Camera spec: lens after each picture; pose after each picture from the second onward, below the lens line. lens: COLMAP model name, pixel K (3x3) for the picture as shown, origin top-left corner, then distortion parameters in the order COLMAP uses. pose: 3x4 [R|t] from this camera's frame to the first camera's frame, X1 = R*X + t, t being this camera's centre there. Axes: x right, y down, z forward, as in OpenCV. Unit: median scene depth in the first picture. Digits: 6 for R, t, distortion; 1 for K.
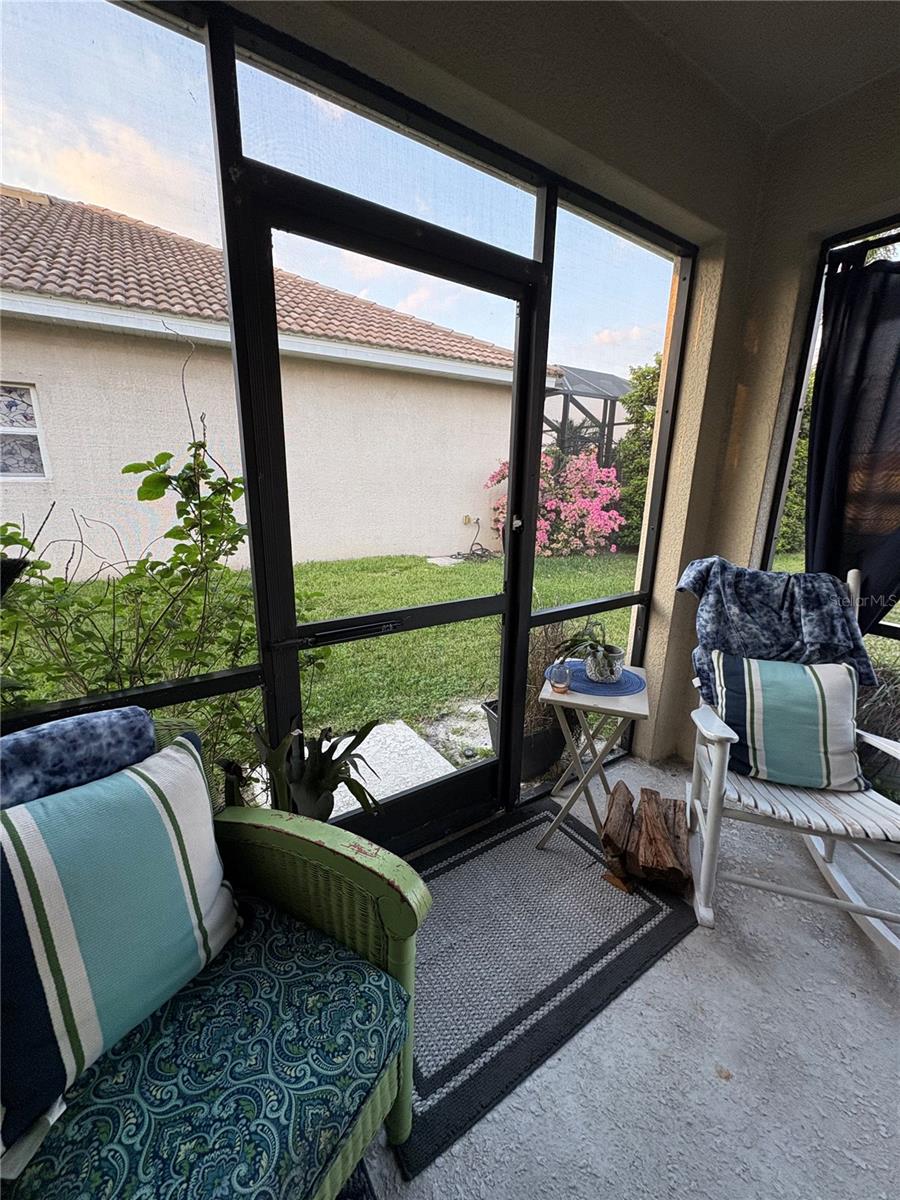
lens RADIAL K [[473.9, 0, 450.2], [0, 473.9, 599.0], [0, 0, 1]] dist [-0.001744, 0.000825]
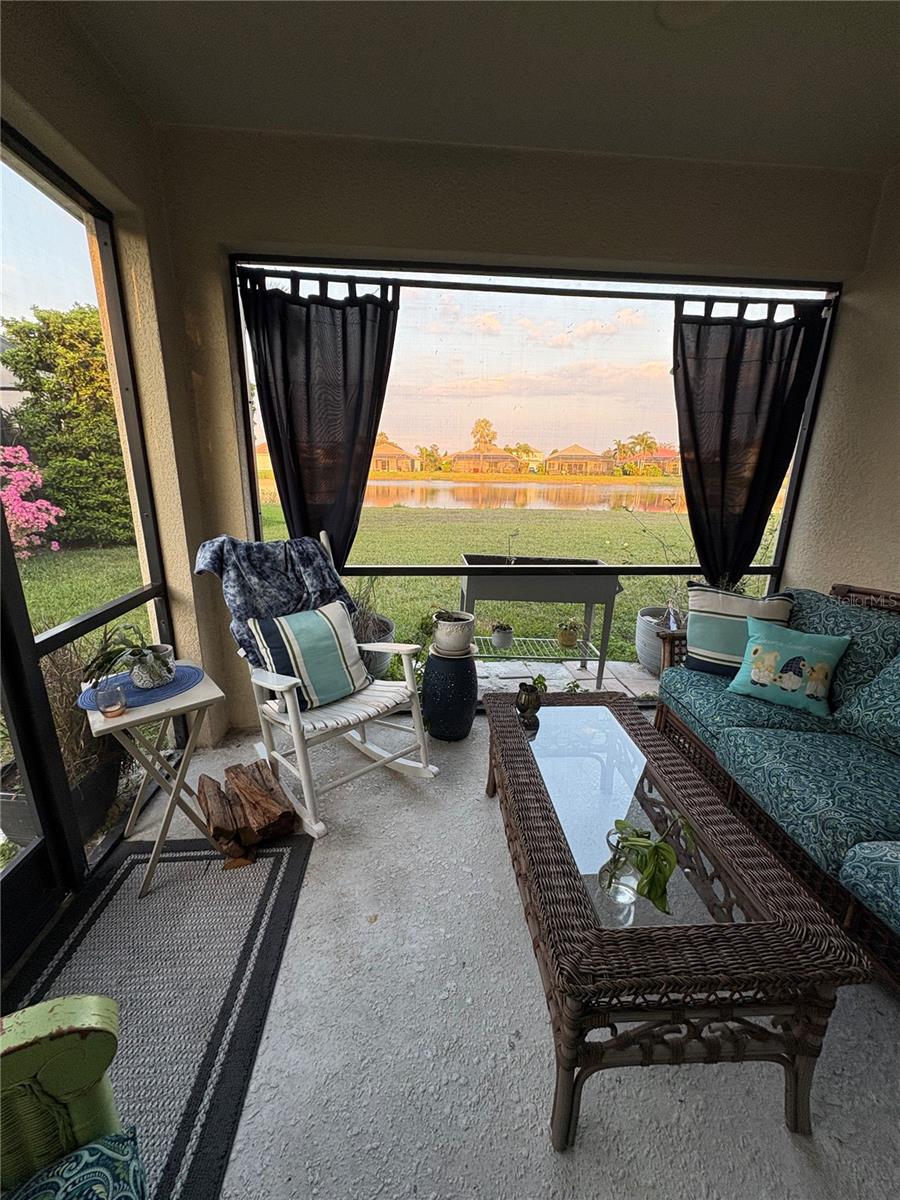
lens RADIAL K [[473.9, 0, 446.6], [0, 473.9, 598.4], [0, 0, 1]] dist [-0.001744, 0.000825]
pose [[0.496400, -0.244081, 0.833074, -0.123808], [0.213055, 0.964562, 0.155654, -0.012486], [-0.841543, 0.100224, 0.530811, 0.022366]]
